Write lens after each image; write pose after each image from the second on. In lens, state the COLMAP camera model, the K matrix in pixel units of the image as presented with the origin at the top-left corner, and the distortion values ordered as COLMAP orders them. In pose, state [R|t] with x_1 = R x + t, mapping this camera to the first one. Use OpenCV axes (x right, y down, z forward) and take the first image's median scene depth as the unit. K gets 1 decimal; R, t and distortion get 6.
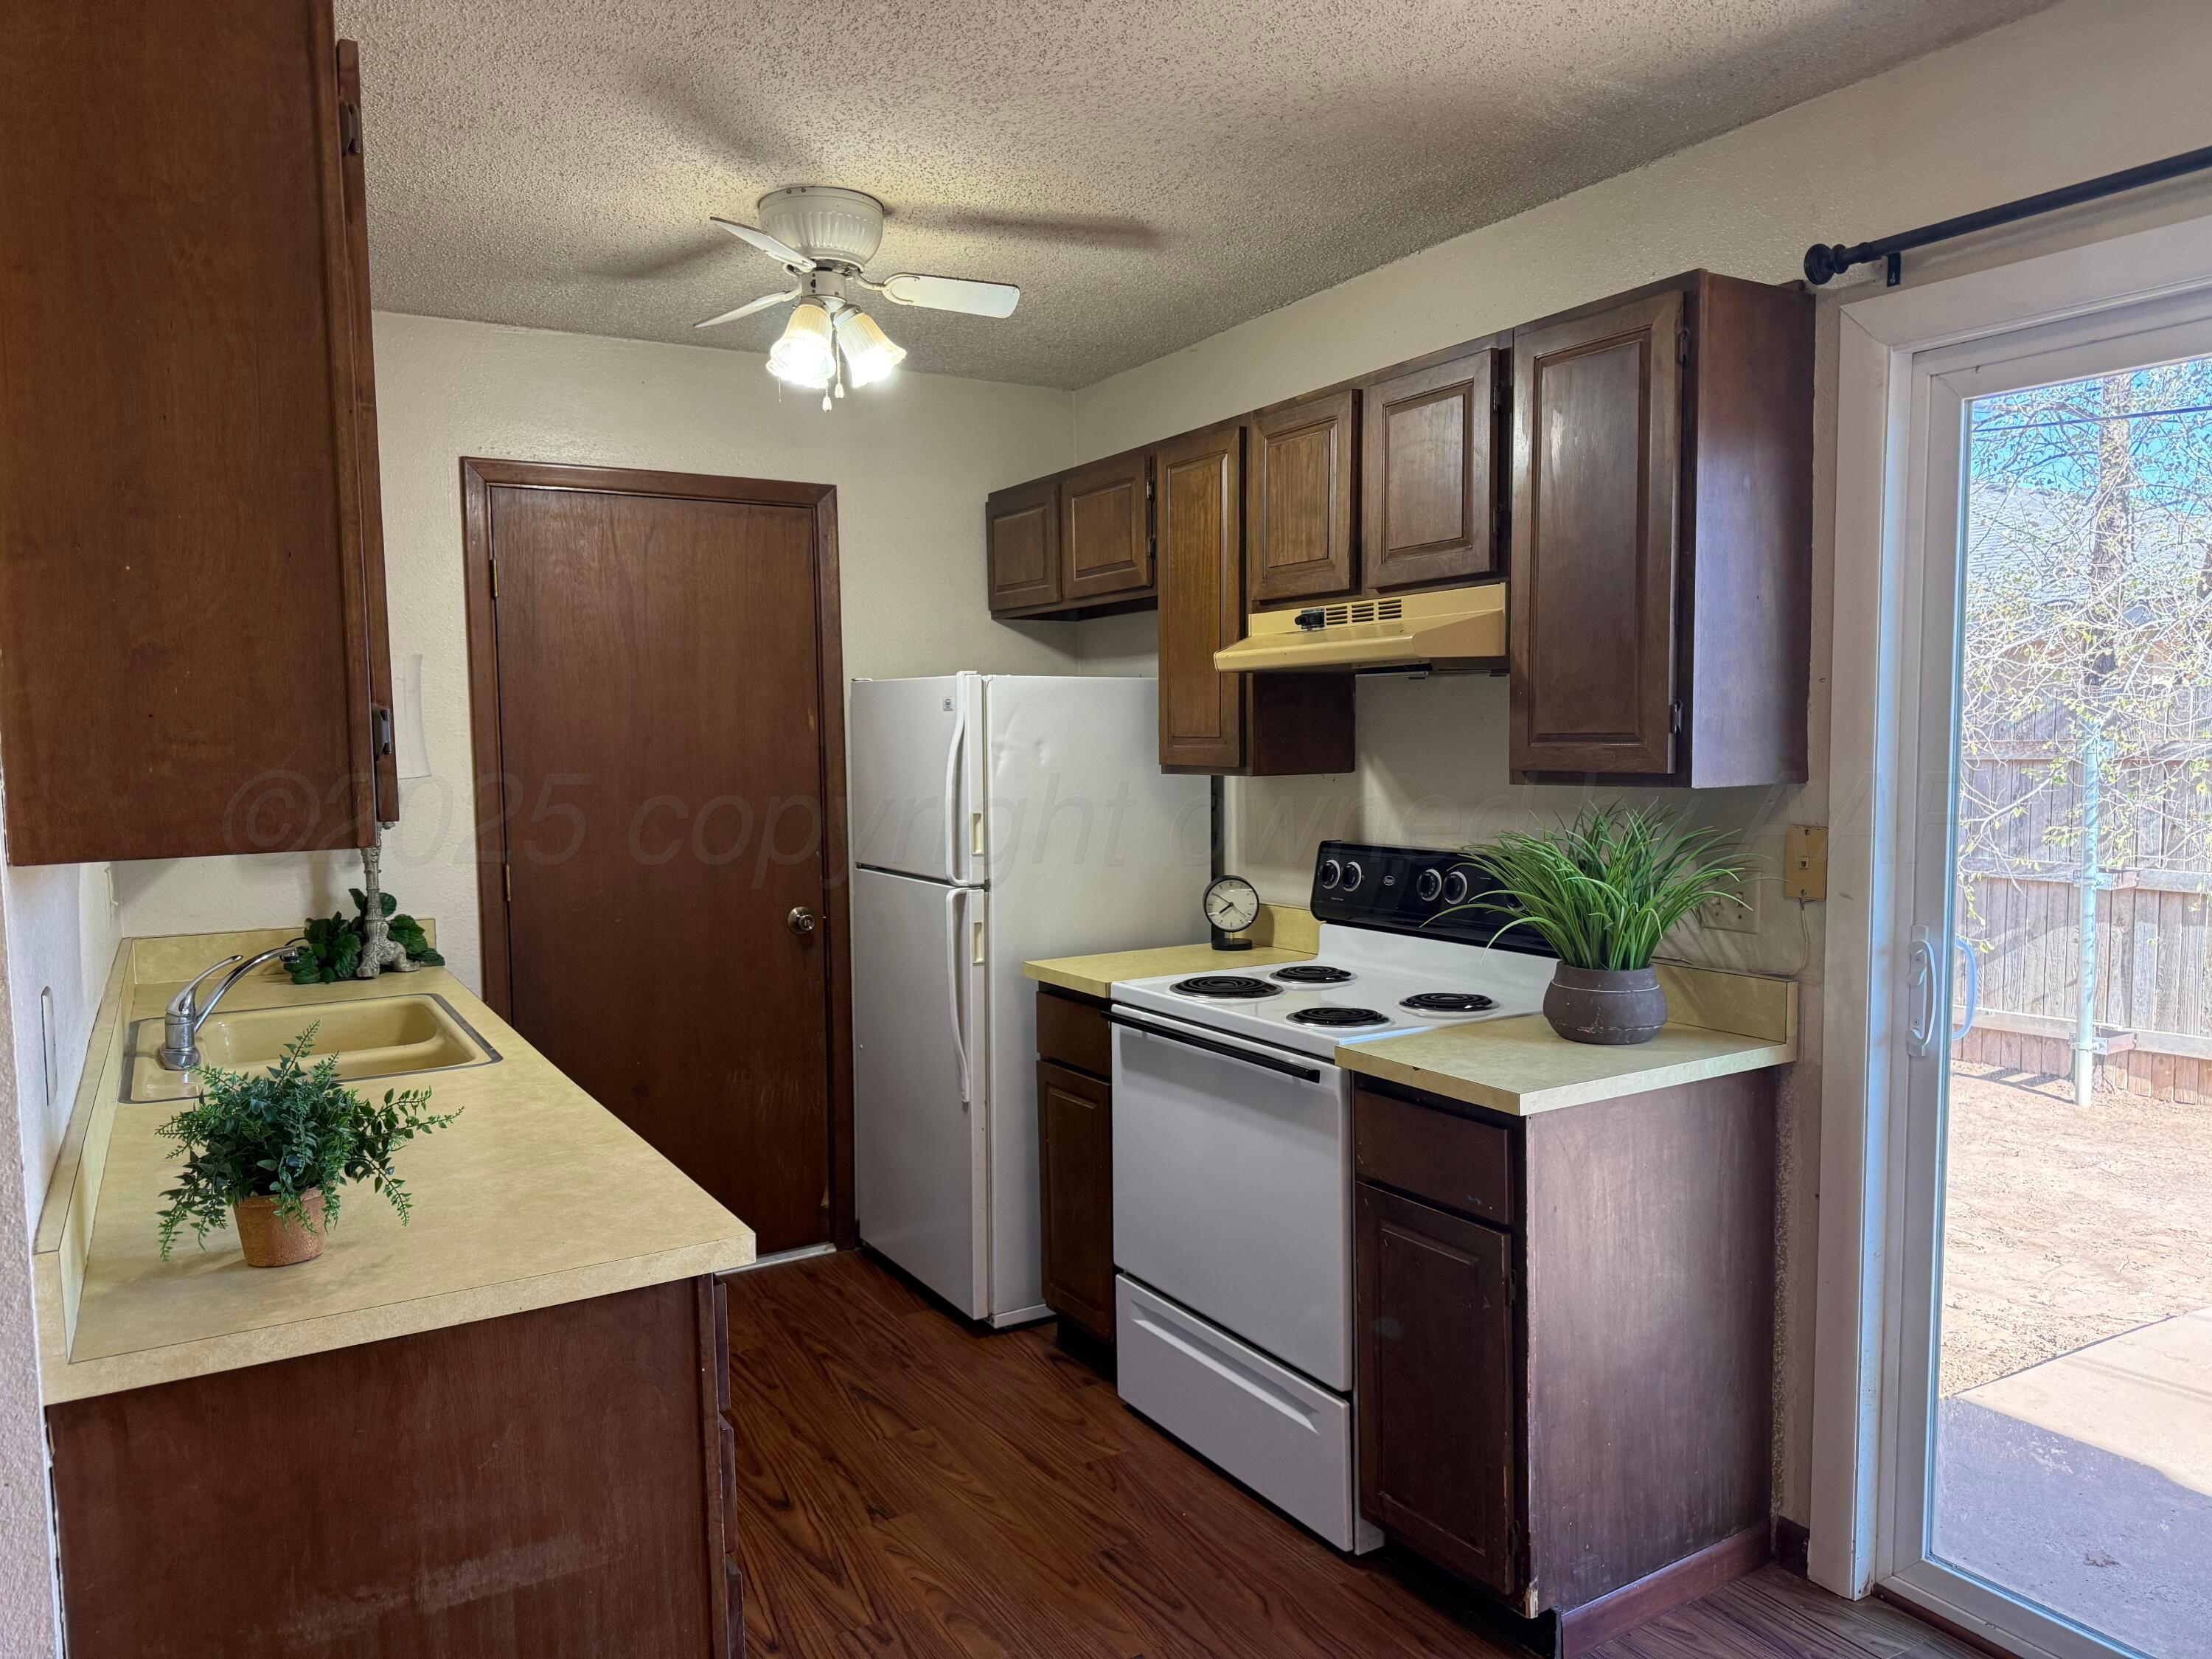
lens RADIAL K [[1540.4, 0, 1106.0], [0, 1540.4, 829.5], [0, 0, 1]] dist [0.024732, -0.031265]
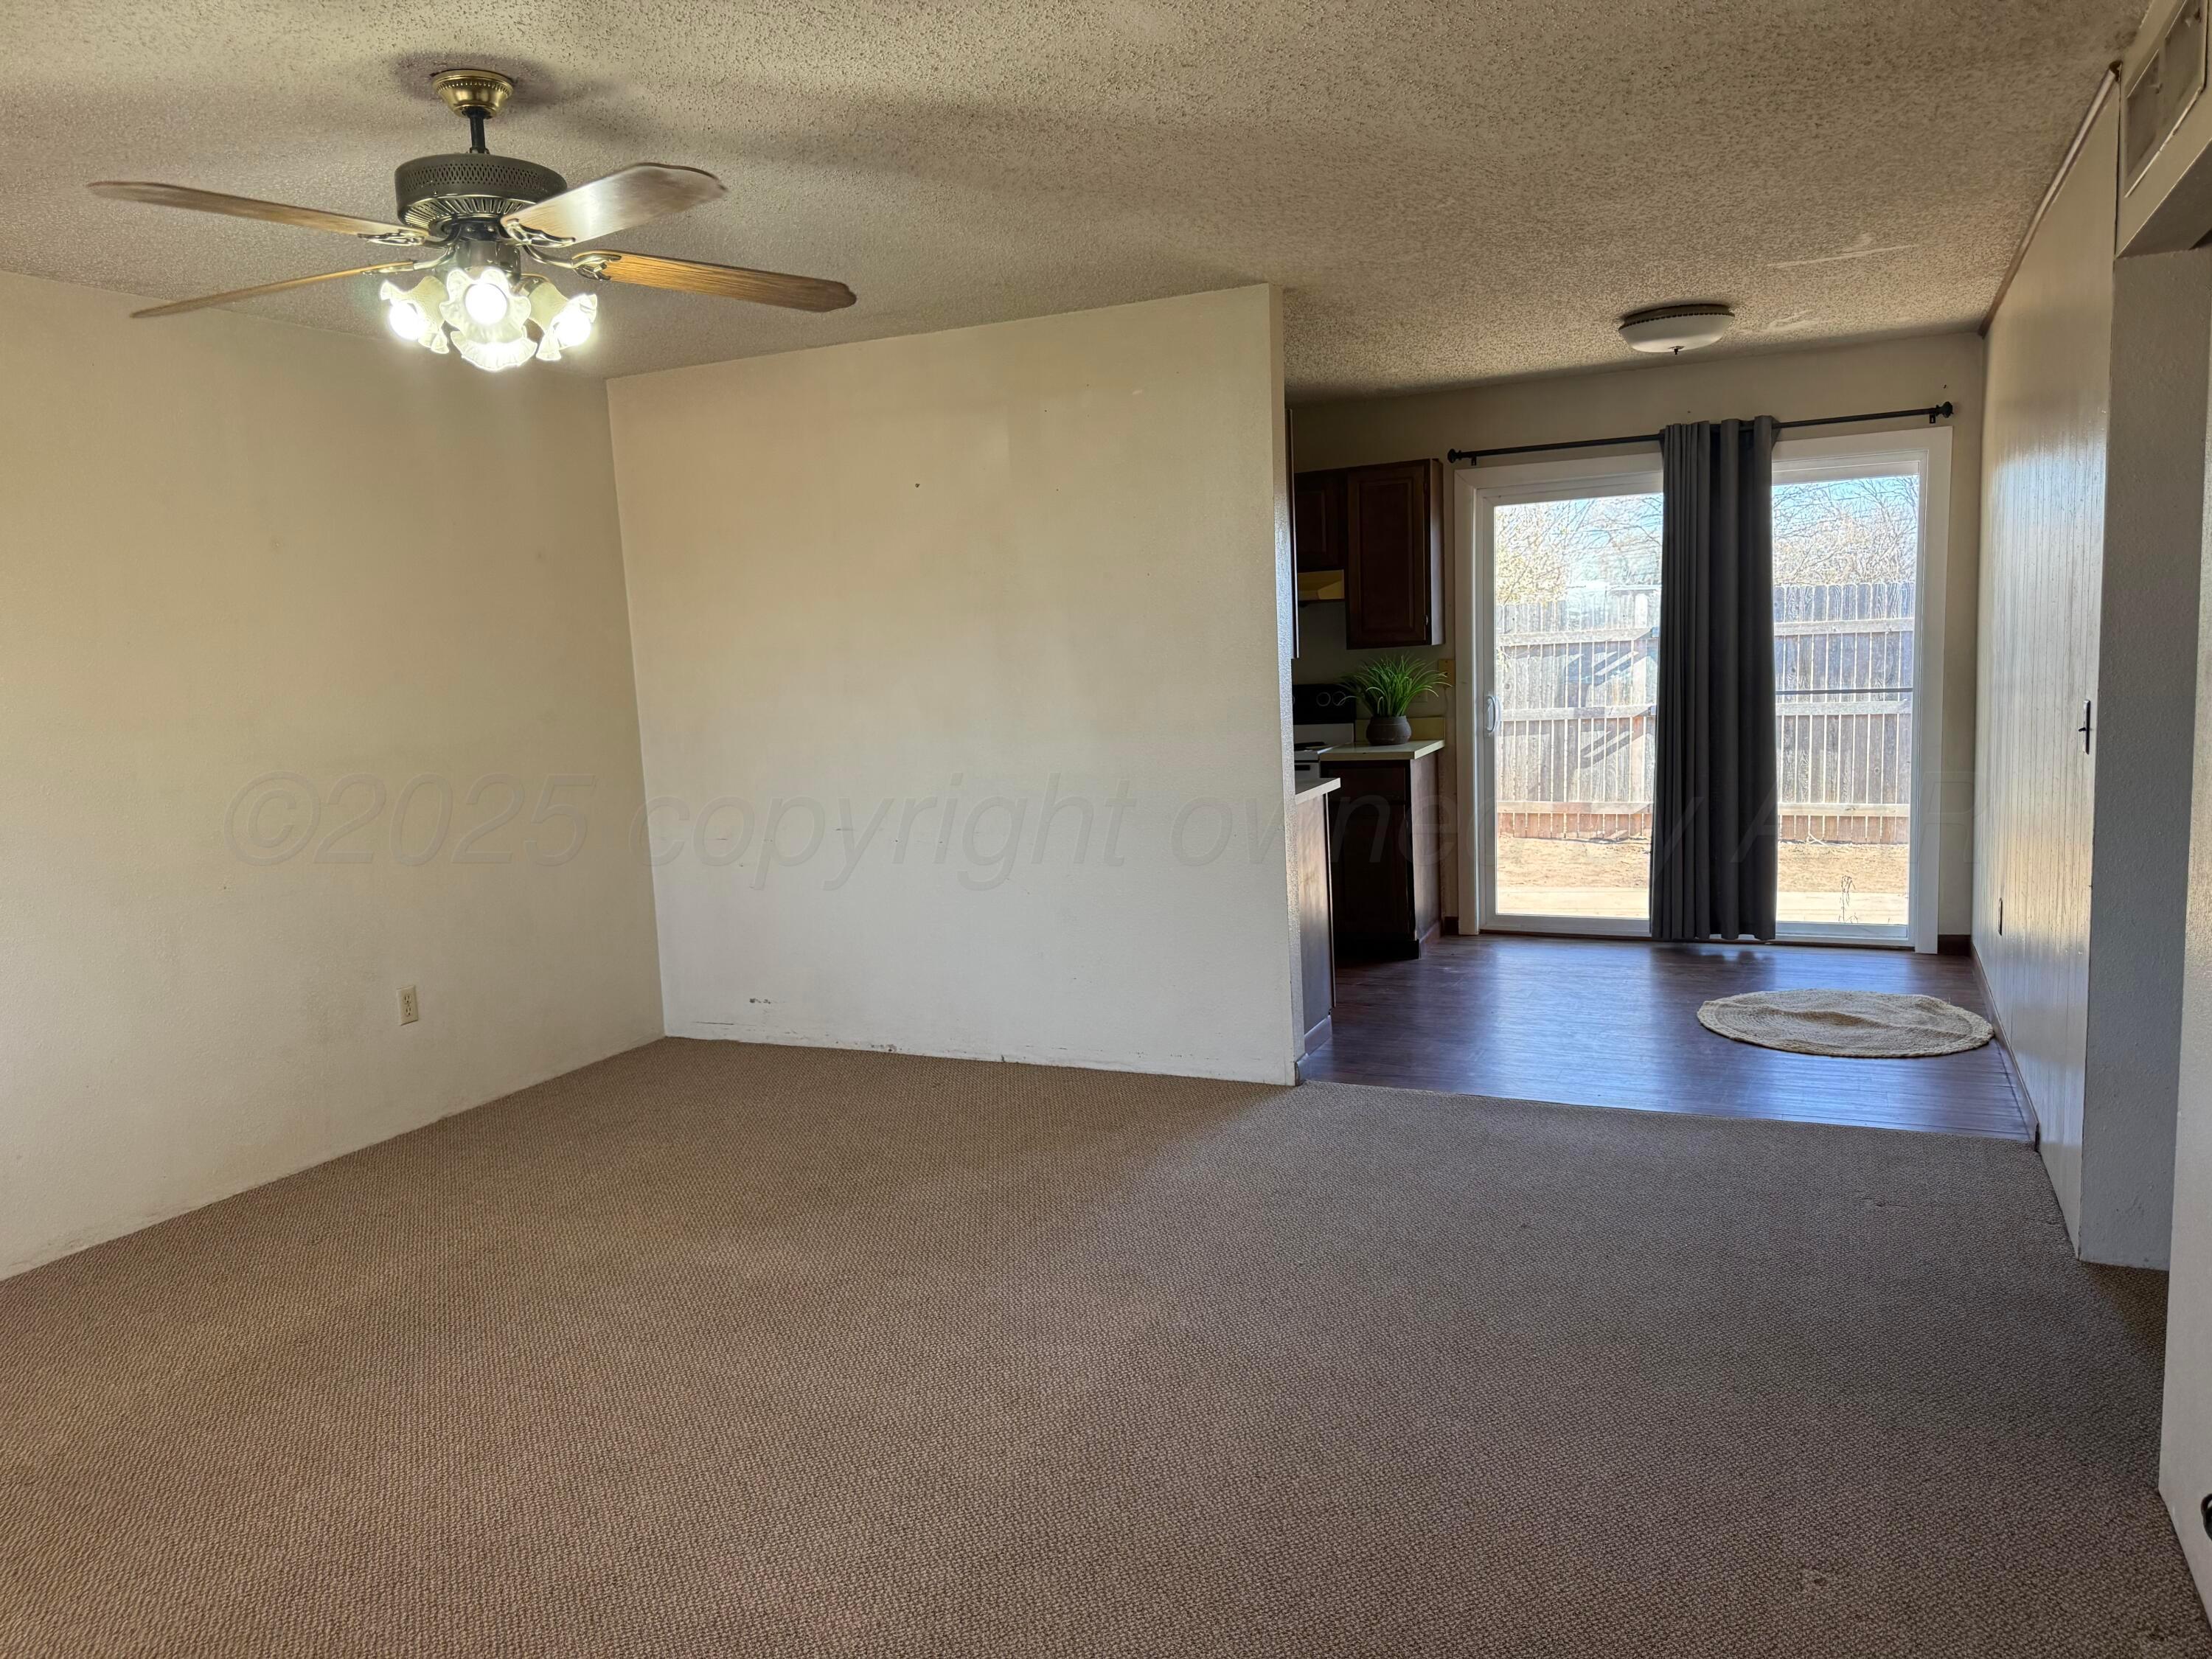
lens RADIAL K [[1540.4, 0, 1106.0], [0, 1540.4, 829.5], [0, 0, 1]] dist [0.024732, -0.031265]
pose [[0.828548, -0.087749, 0.552999, -1.458355], [0.067263, 0.996090, 0.057278, 0.093177], [-0.555863, -0.010261, 0.831210, -0.864055]]
